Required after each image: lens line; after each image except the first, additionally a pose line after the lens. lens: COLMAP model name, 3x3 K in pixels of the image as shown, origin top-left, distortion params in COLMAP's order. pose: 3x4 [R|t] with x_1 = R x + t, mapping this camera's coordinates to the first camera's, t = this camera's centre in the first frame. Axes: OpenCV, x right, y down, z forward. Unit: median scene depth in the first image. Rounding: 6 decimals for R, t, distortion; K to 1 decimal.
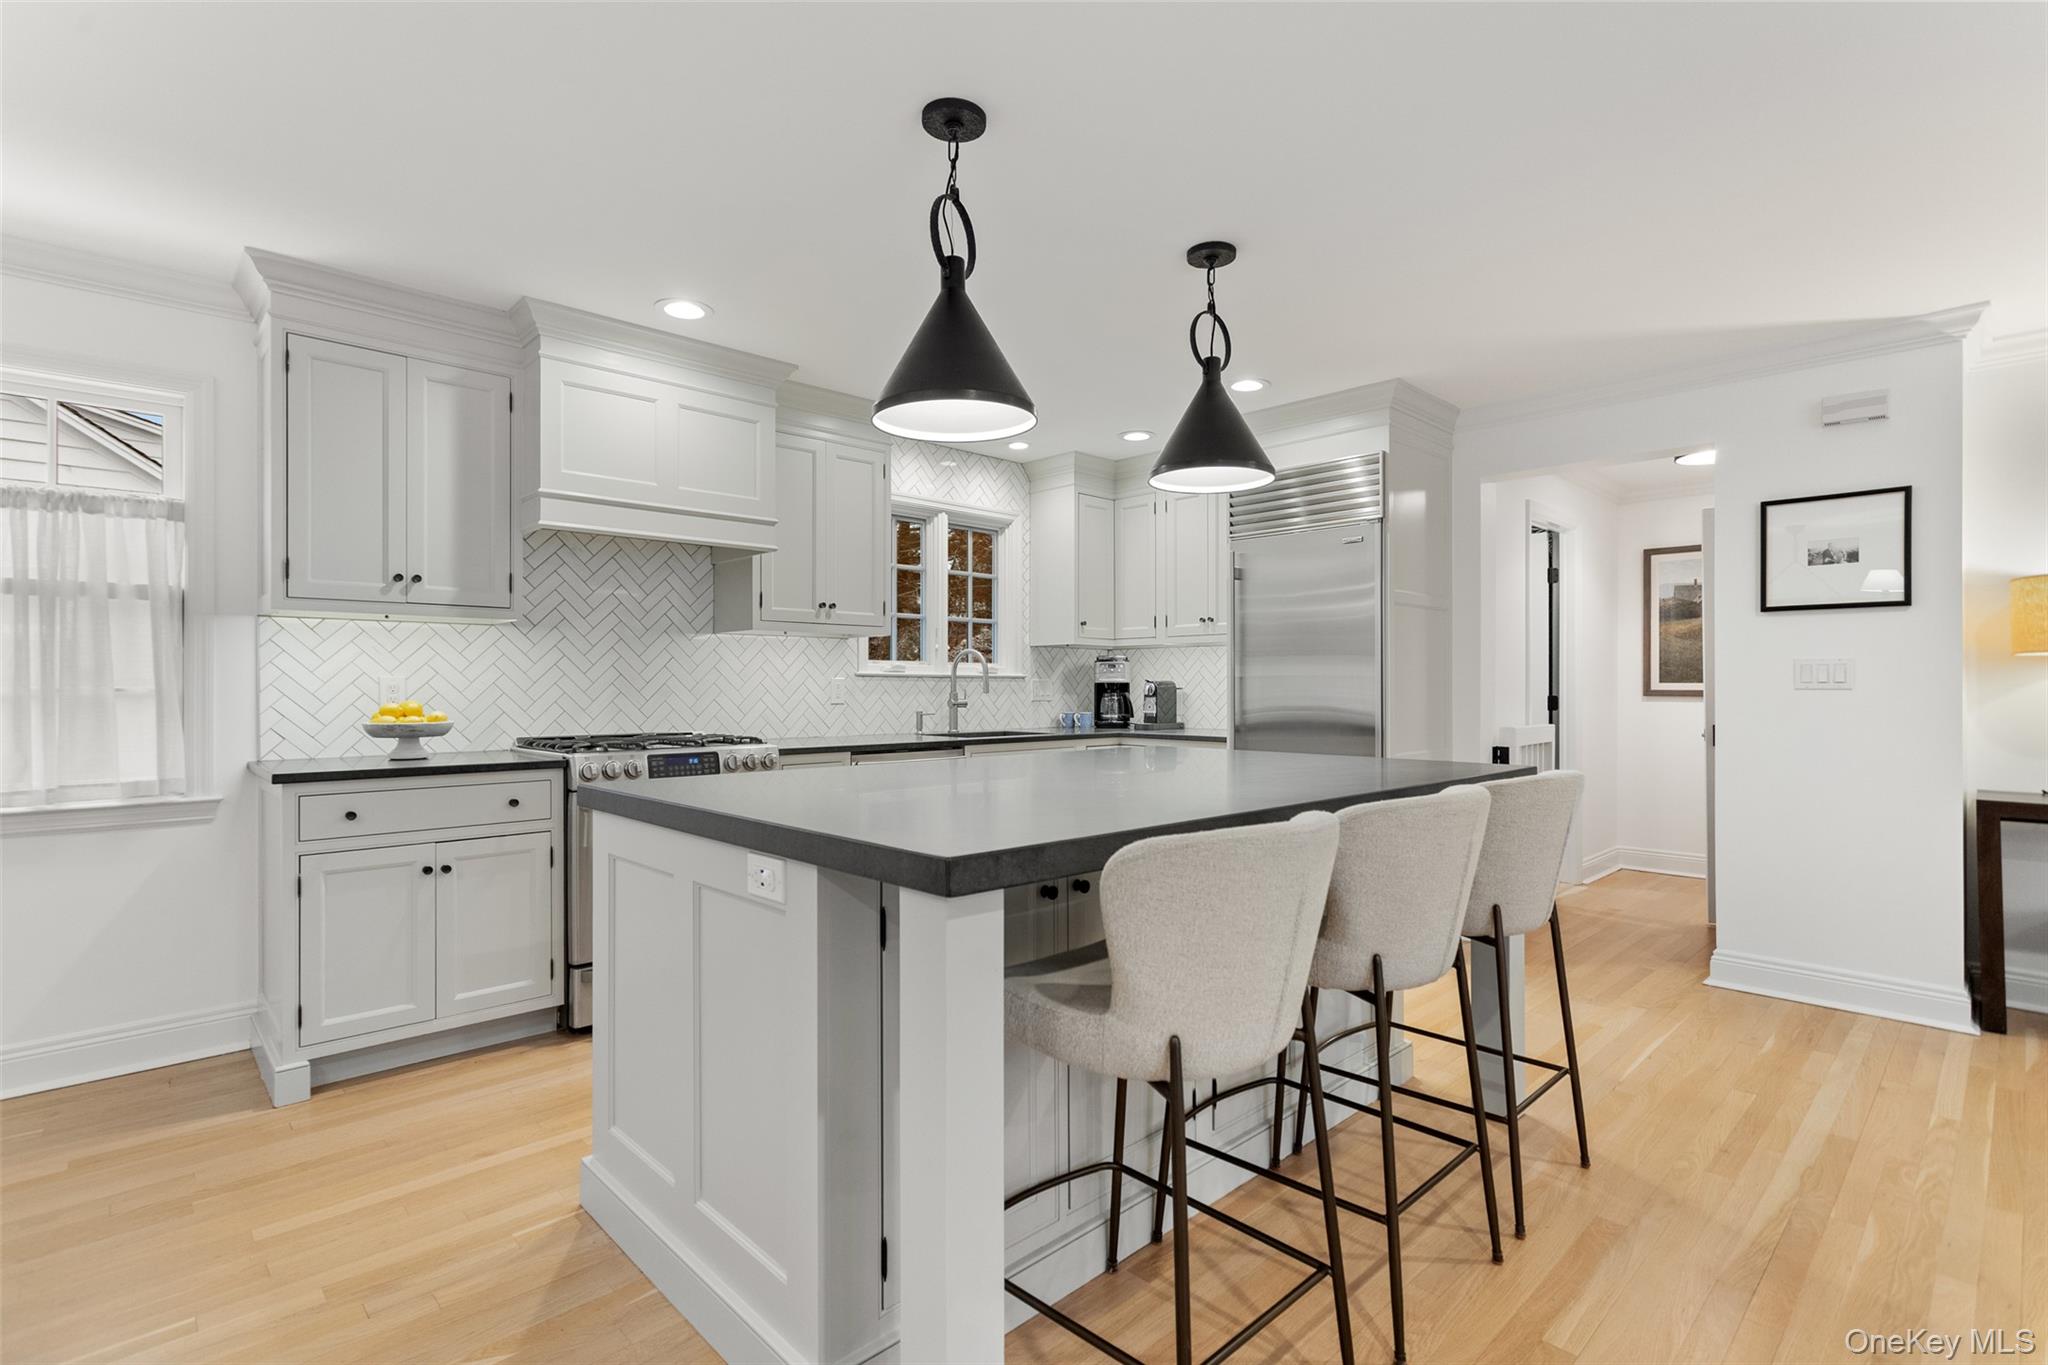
lens RADIAL K [[968.7, 0, 1017.1], [0, 968.7, 684.6], [0, 0, 1]] dist [0.000787, 0.002901]
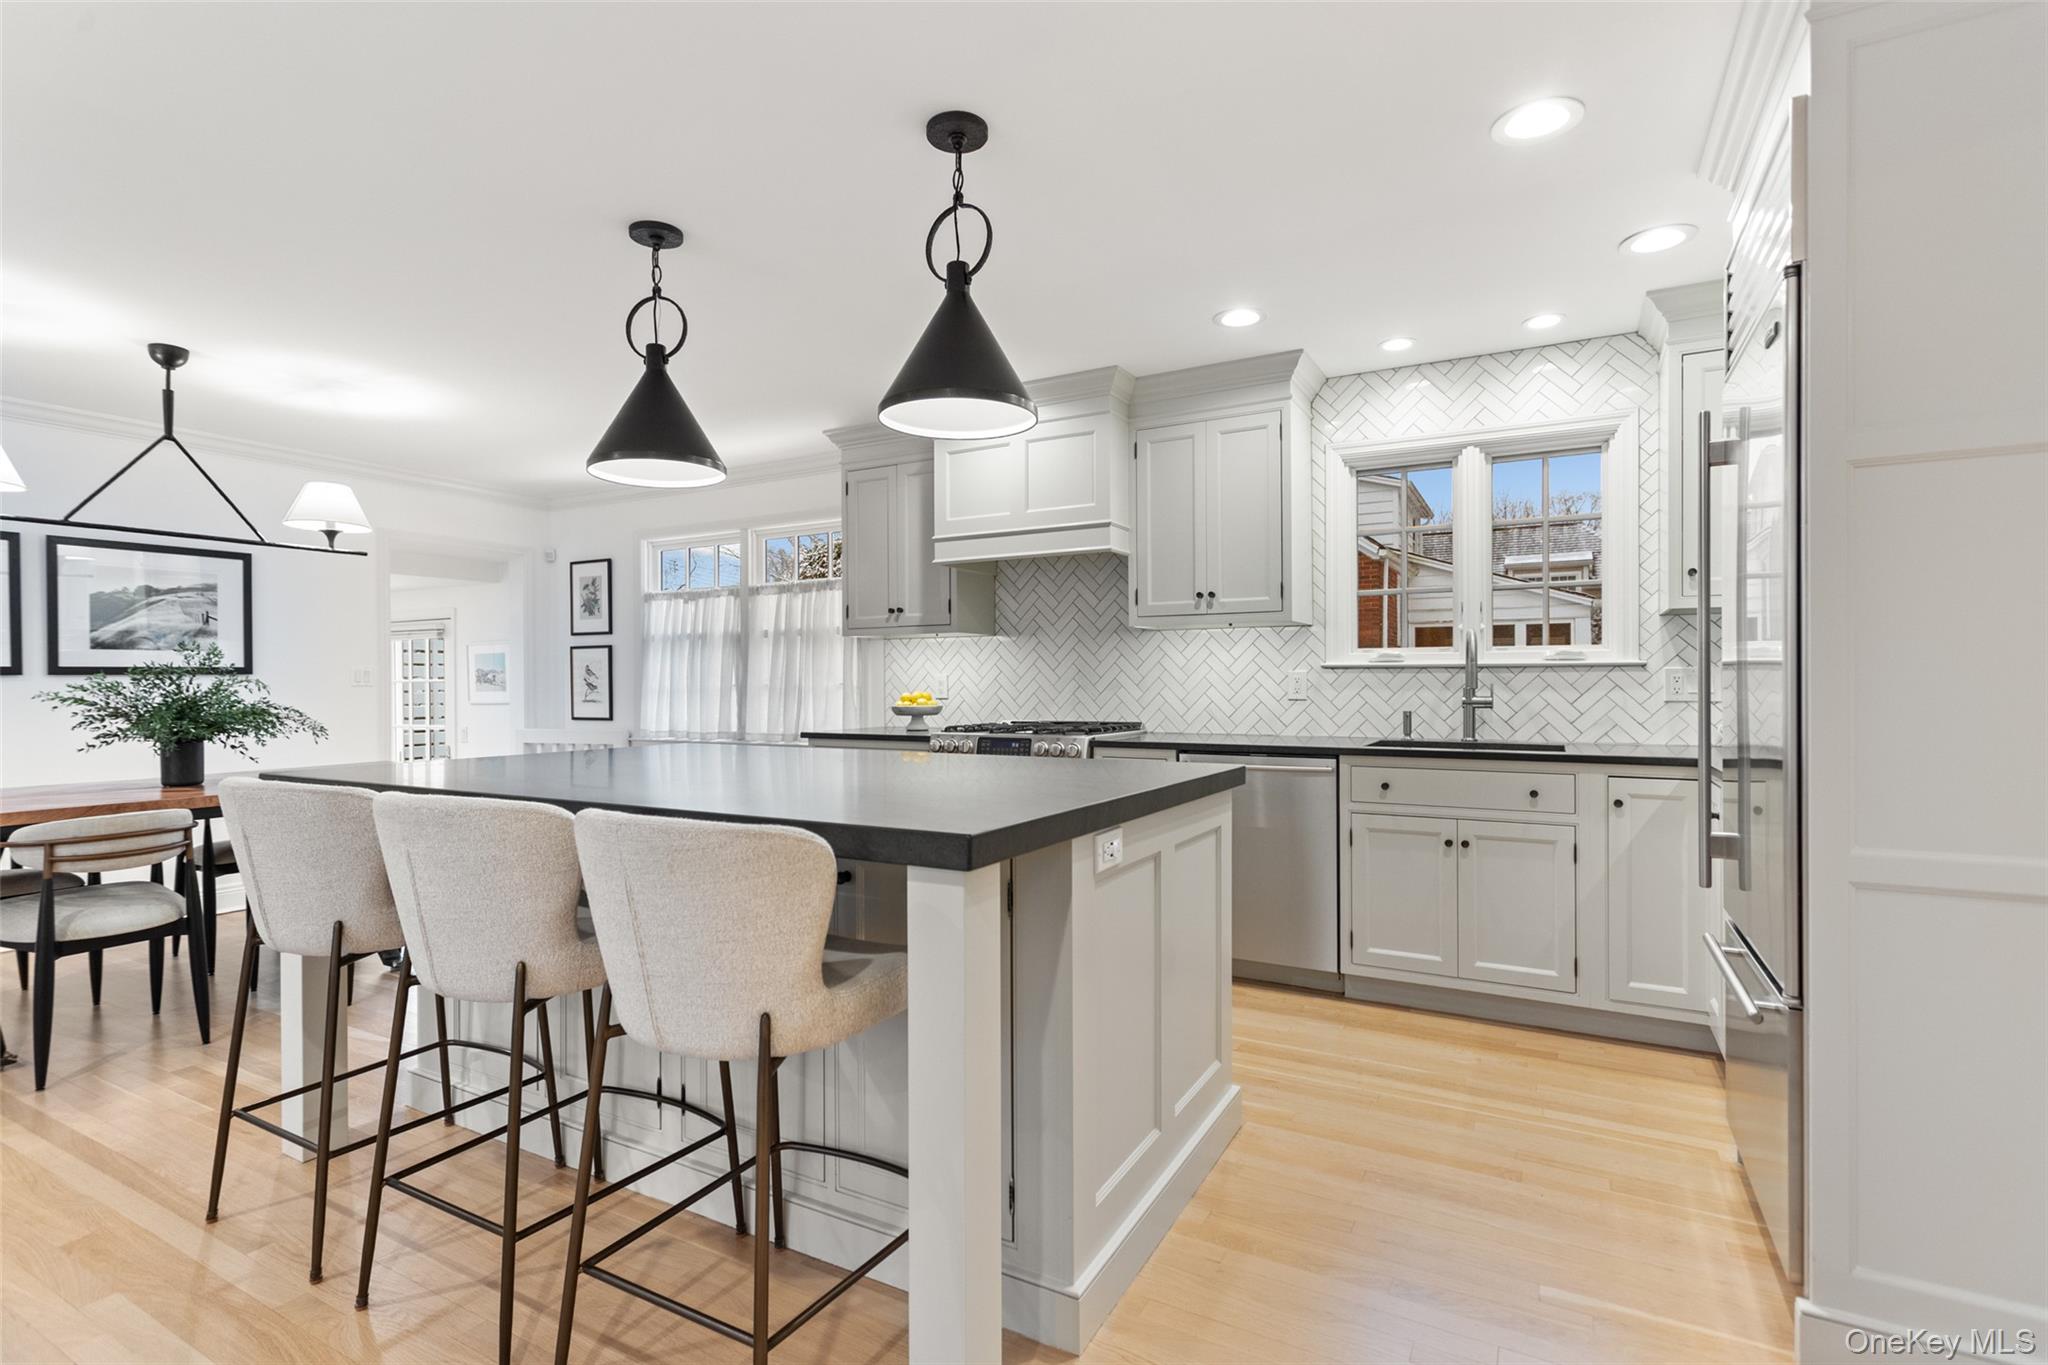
lens RADIAL K [[968.7, 0, 1021.4], [0, 968.7, 682.4], [0, 0, 1]] dist [0.000787, 0.002901]
pose [[0.298036, 0.000261, -0.954555, 0.809861], [0.006367, 0.999977, 0.002261, 0.000487], [0.954533, -0.006752, 0.298027, 0.677236]]
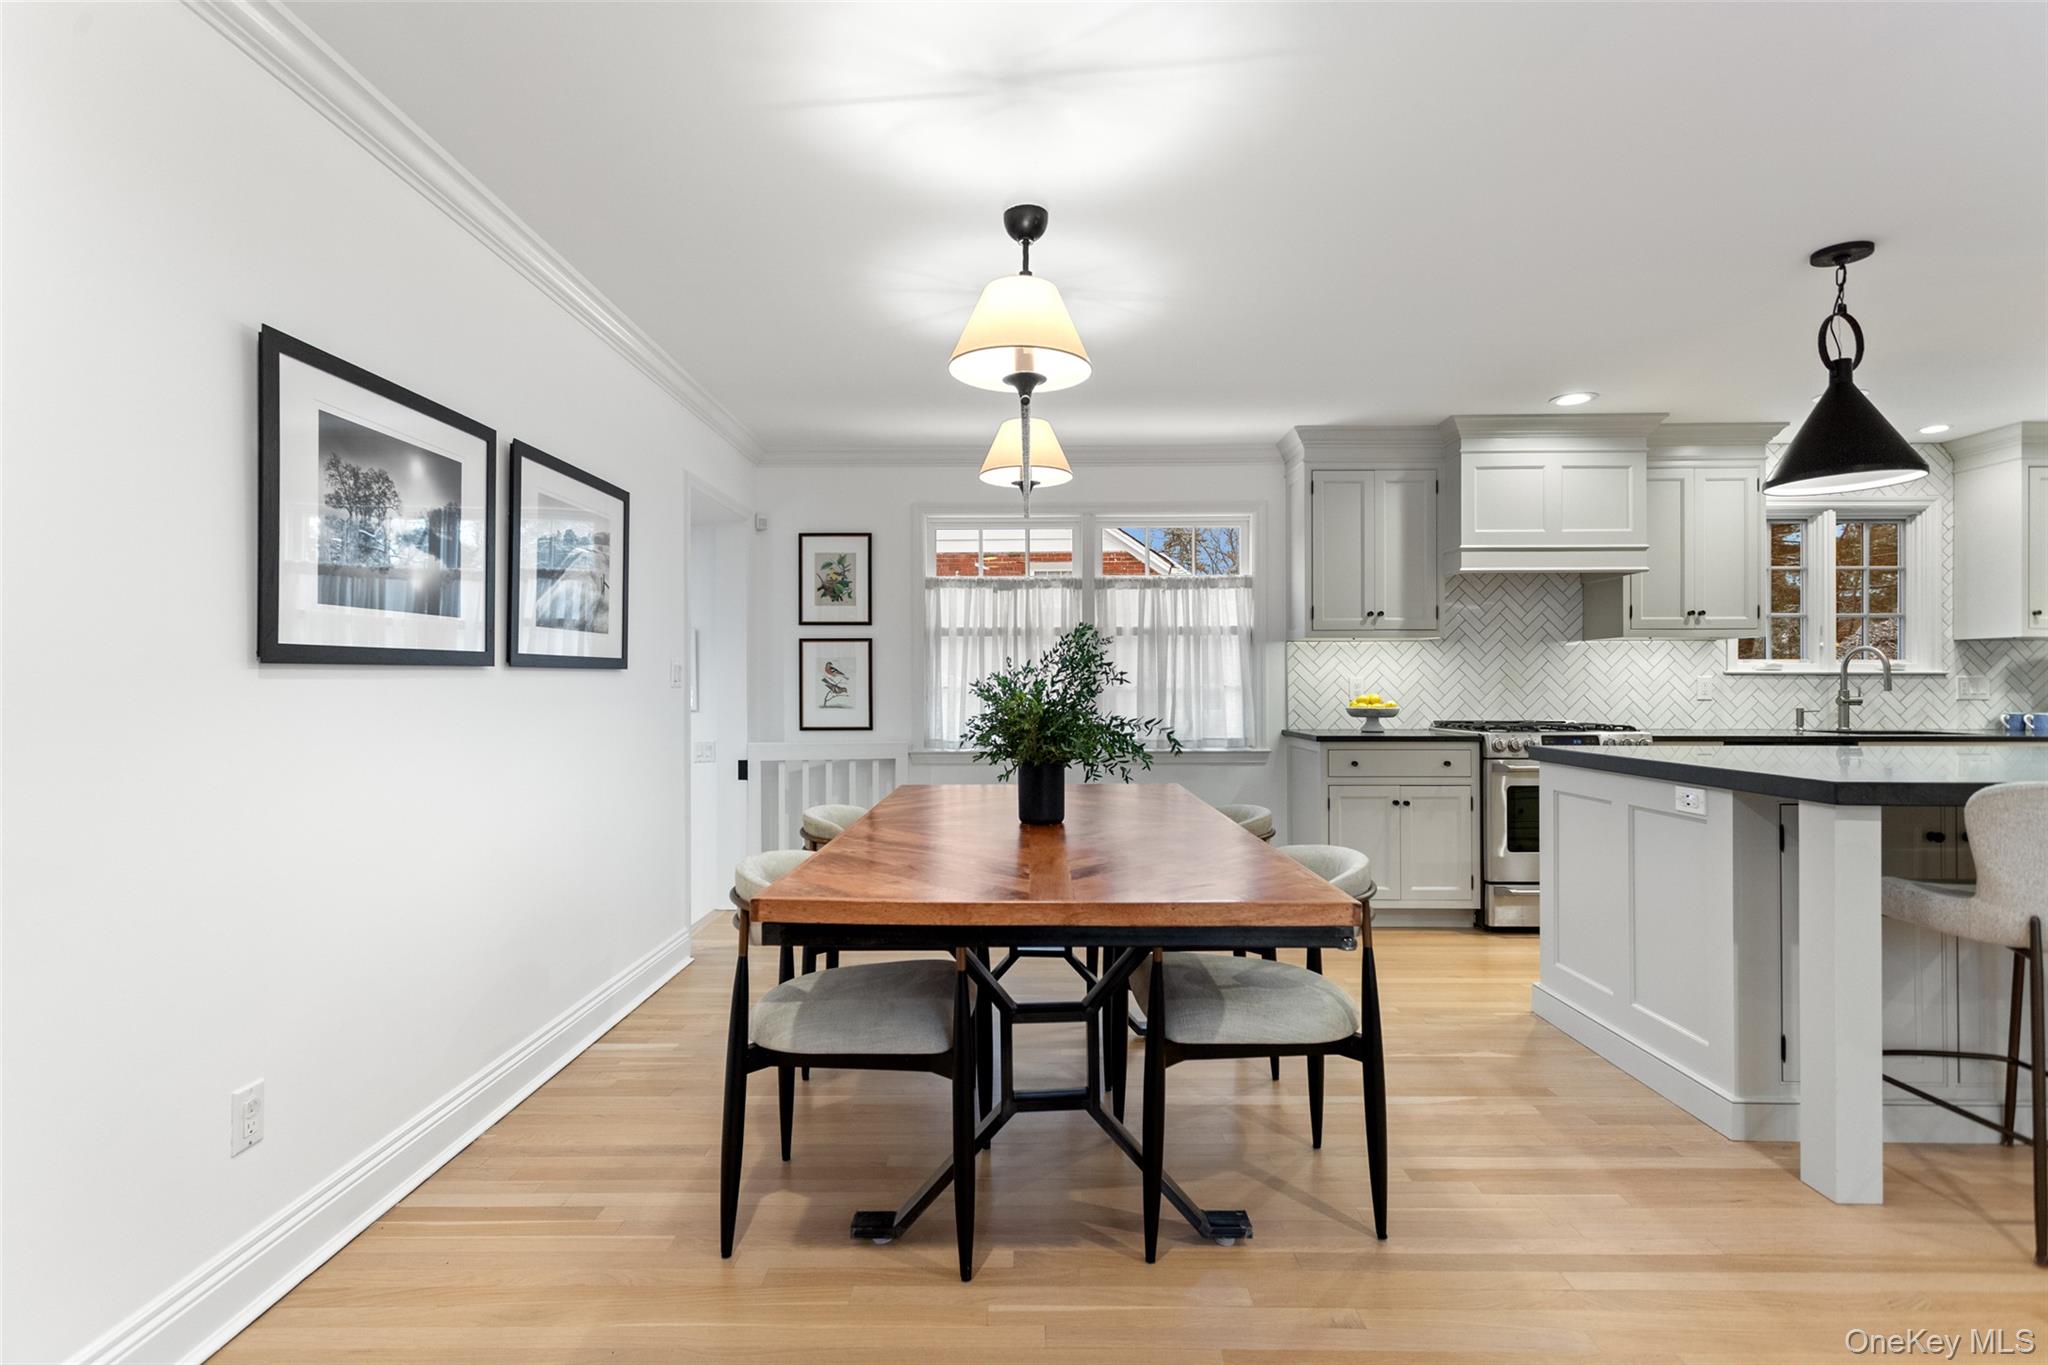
lens RADIAL K [[968.7, 0, 1016.7], [0, 968.7, 683.2], [0, 0, 1]] dist [0.000787, 0.002901]
pose [[0.716204, -0.001282, -0.697890, 0.033009], [0.001776, 0.999998, -0.000014, -0.000520], [0.697889, -0.001230, 0.716205, -0.458872]]
